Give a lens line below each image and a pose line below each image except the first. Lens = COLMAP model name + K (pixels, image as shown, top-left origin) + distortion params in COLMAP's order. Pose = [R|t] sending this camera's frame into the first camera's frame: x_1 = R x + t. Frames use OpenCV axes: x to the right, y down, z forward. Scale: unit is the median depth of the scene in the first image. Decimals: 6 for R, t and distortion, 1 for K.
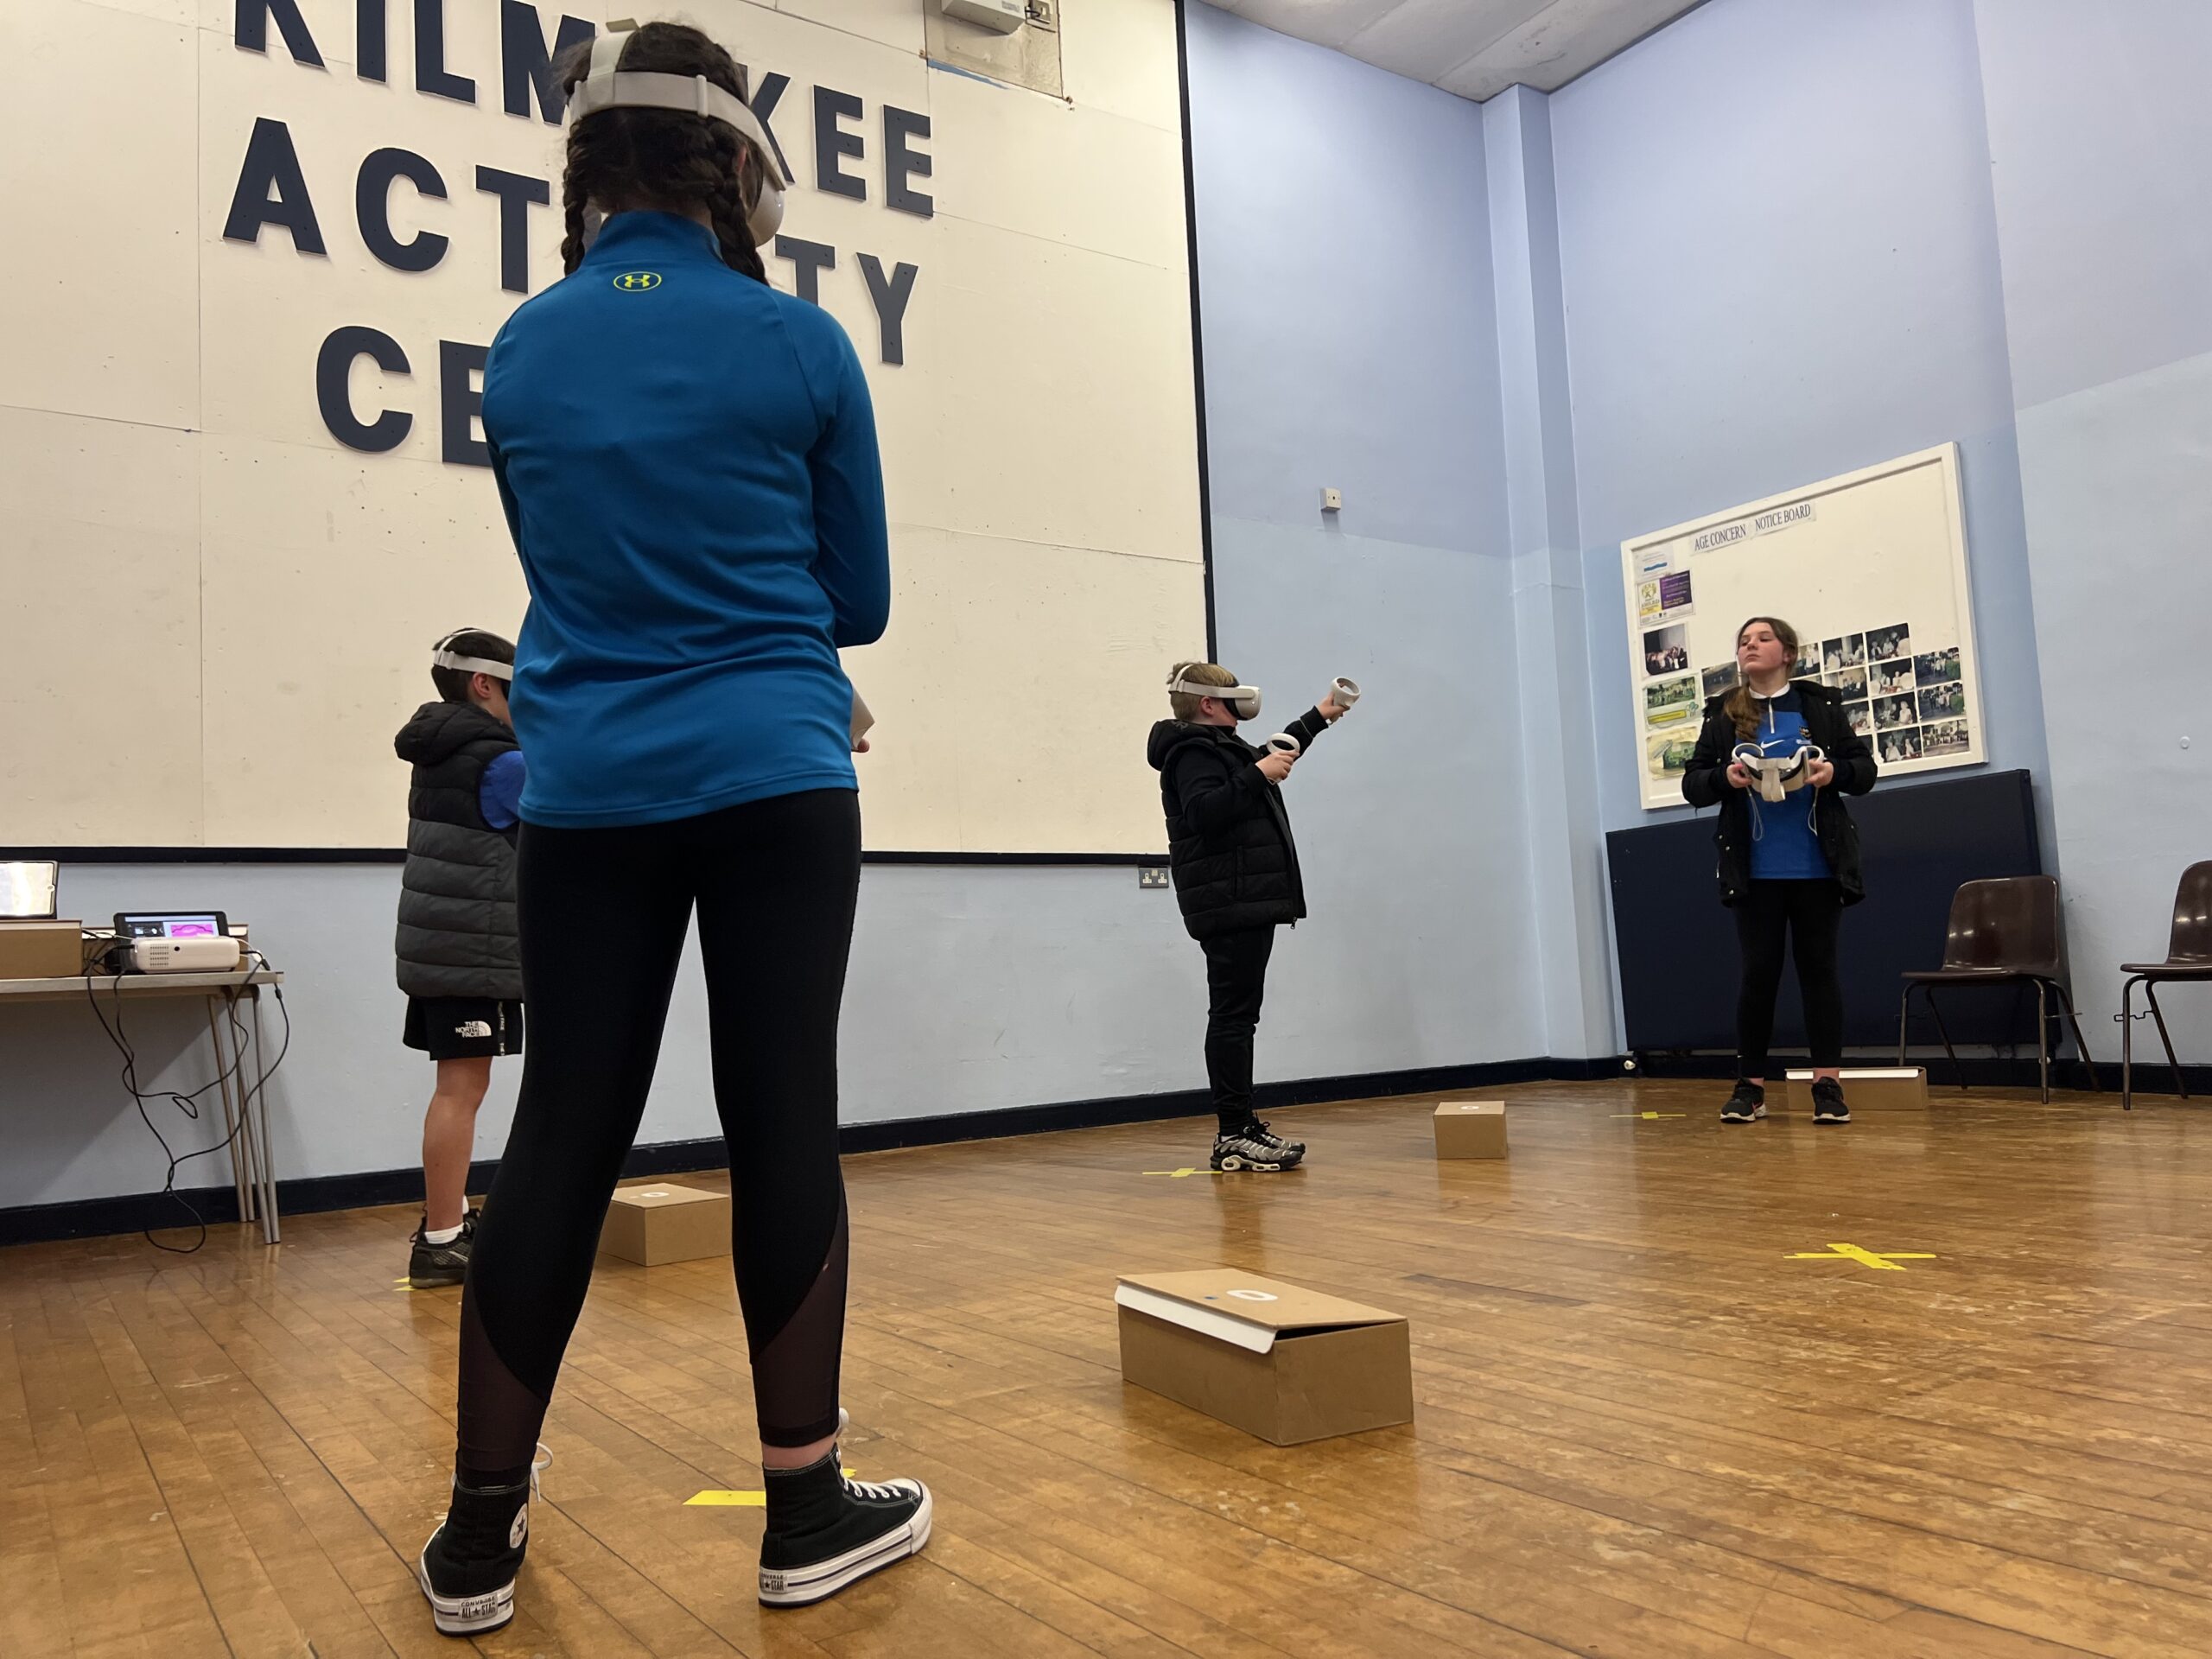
lens RADIAL K [[1665.2, 0, 1103.5], [0, 1665.2, 838.0], [0, 0, 1]] dist [0.057986, -0.061651]
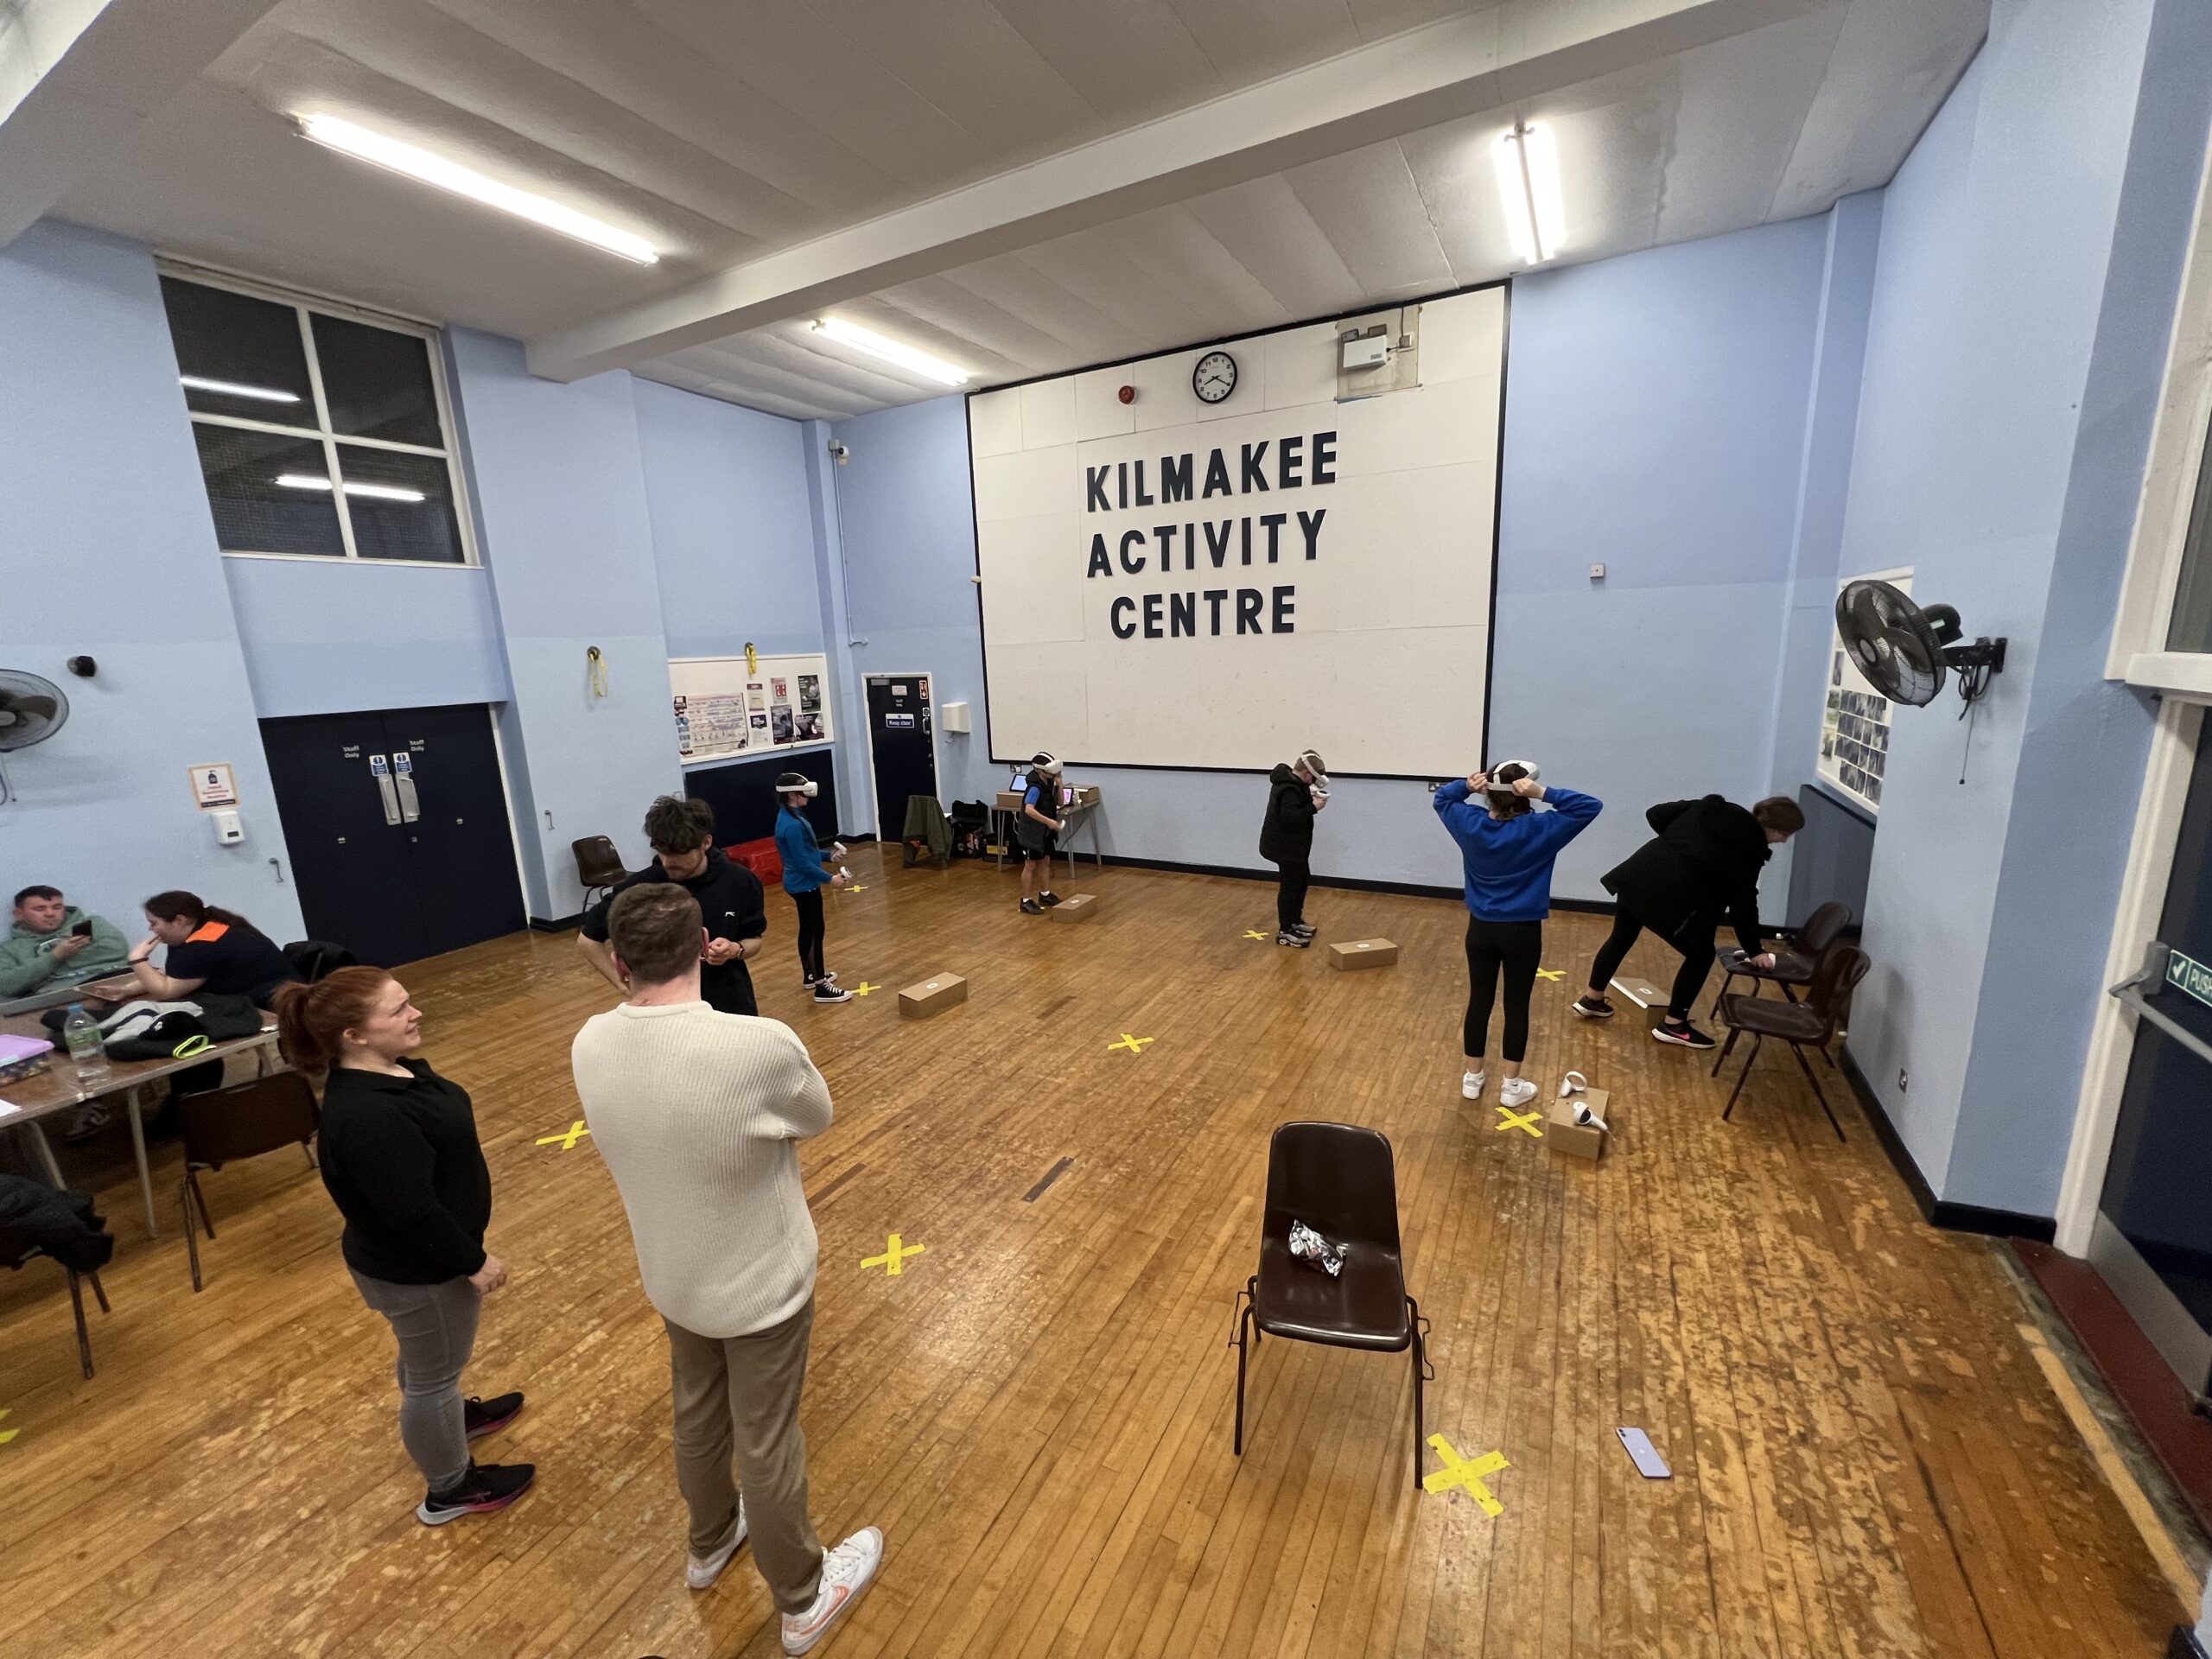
lens RADIAL K [[883.9, 0, 1095.8], [0, 883.9, 832.3], [0, 0, 1]] dist [-0.003706, 0.000887]
pose [[0.458722, 0.216677, -0.861757, 0.817144], [0.093147, 0.952745, 0.289138, -0.287892], [0.883684, -0.212904, 0.416863, 0.145987]]
